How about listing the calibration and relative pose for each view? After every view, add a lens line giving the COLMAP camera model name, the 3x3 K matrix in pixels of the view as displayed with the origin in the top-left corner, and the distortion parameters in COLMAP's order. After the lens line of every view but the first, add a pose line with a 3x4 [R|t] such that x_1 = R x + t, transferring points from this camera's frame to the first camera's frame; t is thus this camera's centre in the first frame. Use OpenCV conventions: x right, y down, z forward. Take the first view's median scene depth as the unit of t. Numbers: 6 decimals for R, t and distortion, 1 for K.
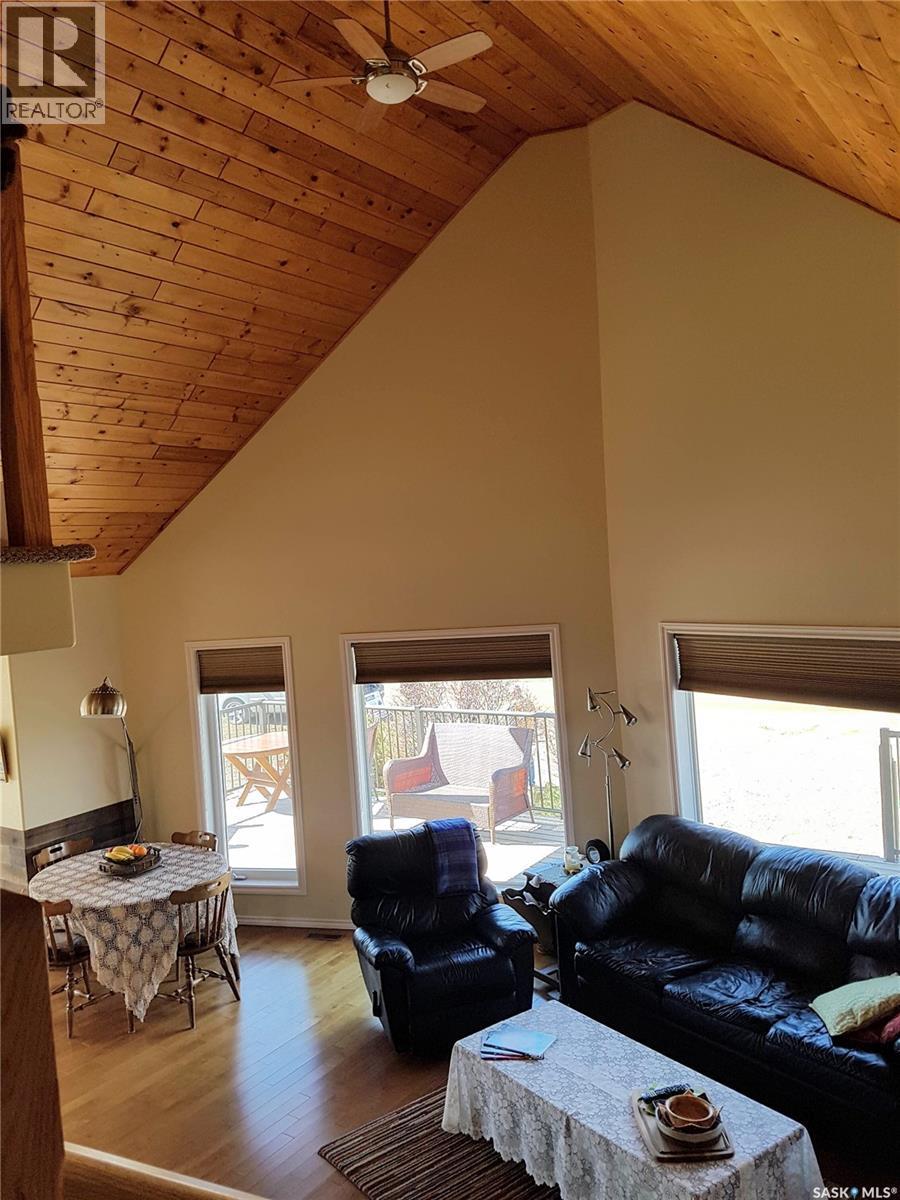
lens RADIAL K [[943.1, 0, 450.0], [0, 943.1, 600.0], [0, 0, 1]] dist [0.295023, -0.590916]
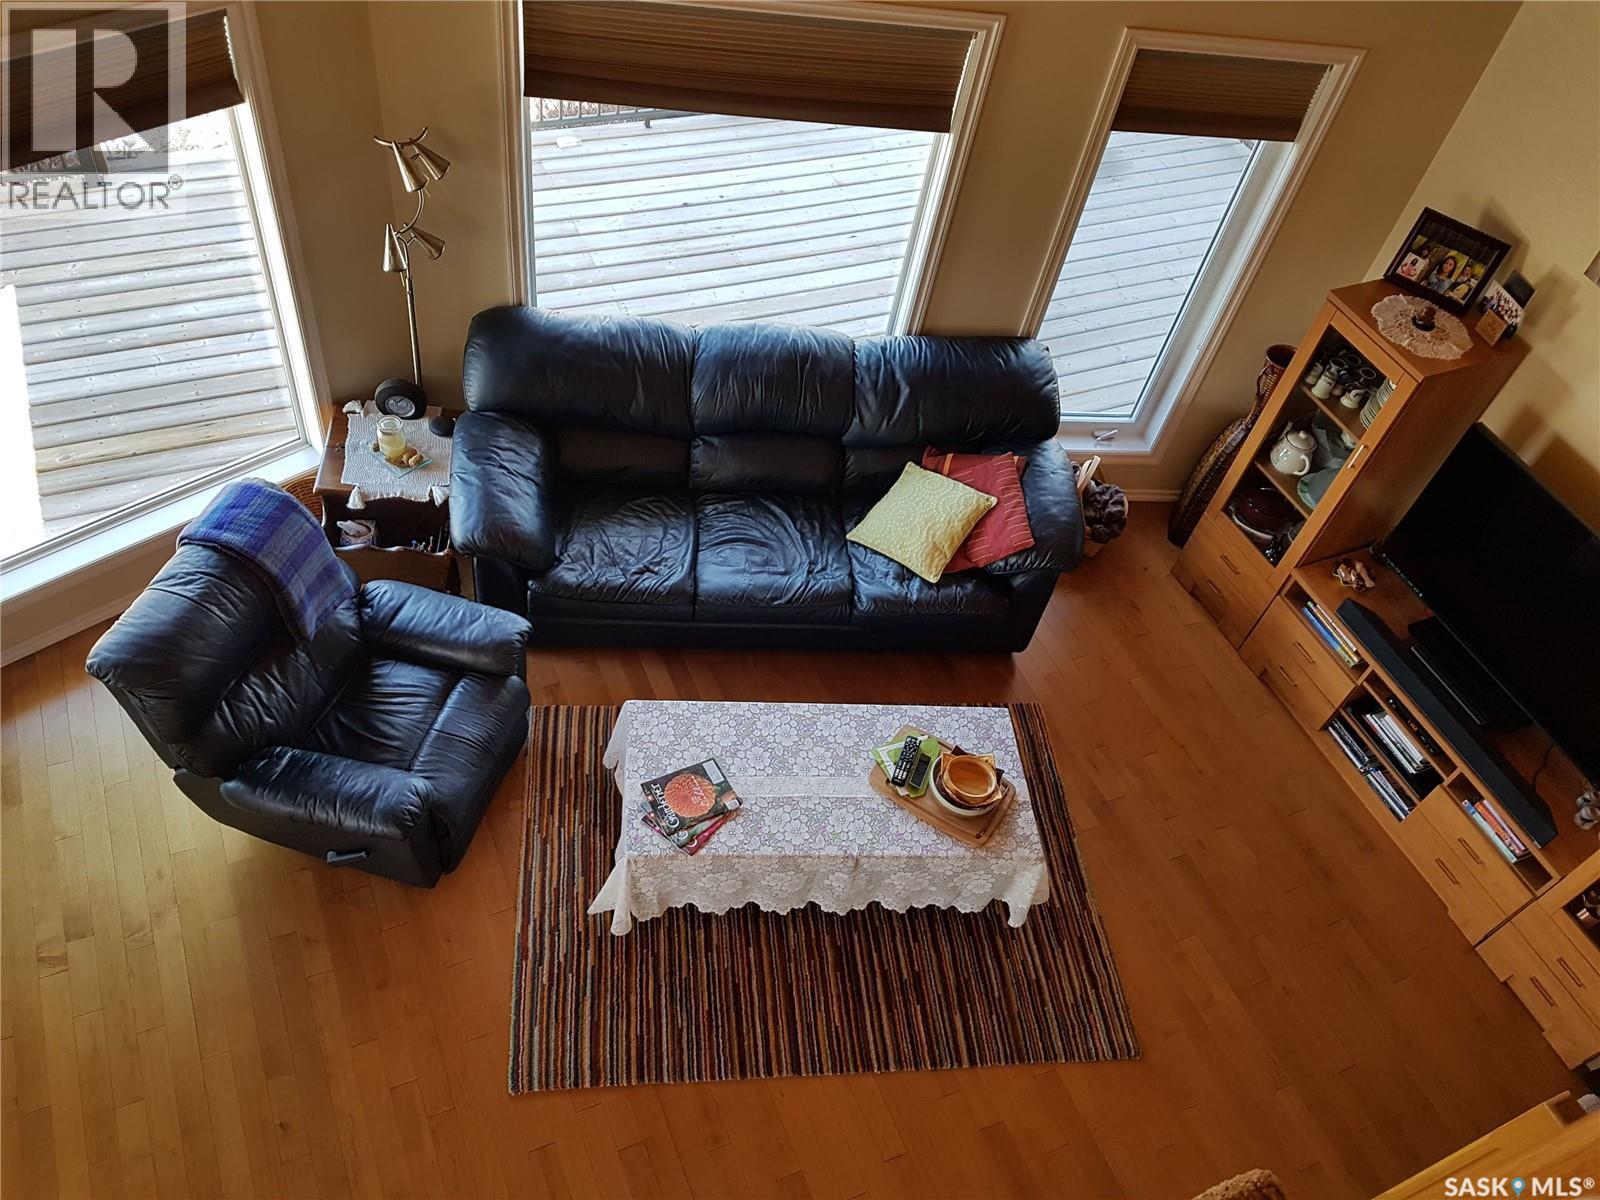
lens RADIAL K [[1269.7, 0, 805.5], [0, 1269.7, 651.5], [0, 0, 1]] dist [0.253155, -0.507622]
pose [[0.476740, -0.593035, 0.648867, -0.440199], [-0.163404, 0.665499, 0.728293, -0.330095], [-0.863724, -0.453233, 0.220366, 0.755599]]
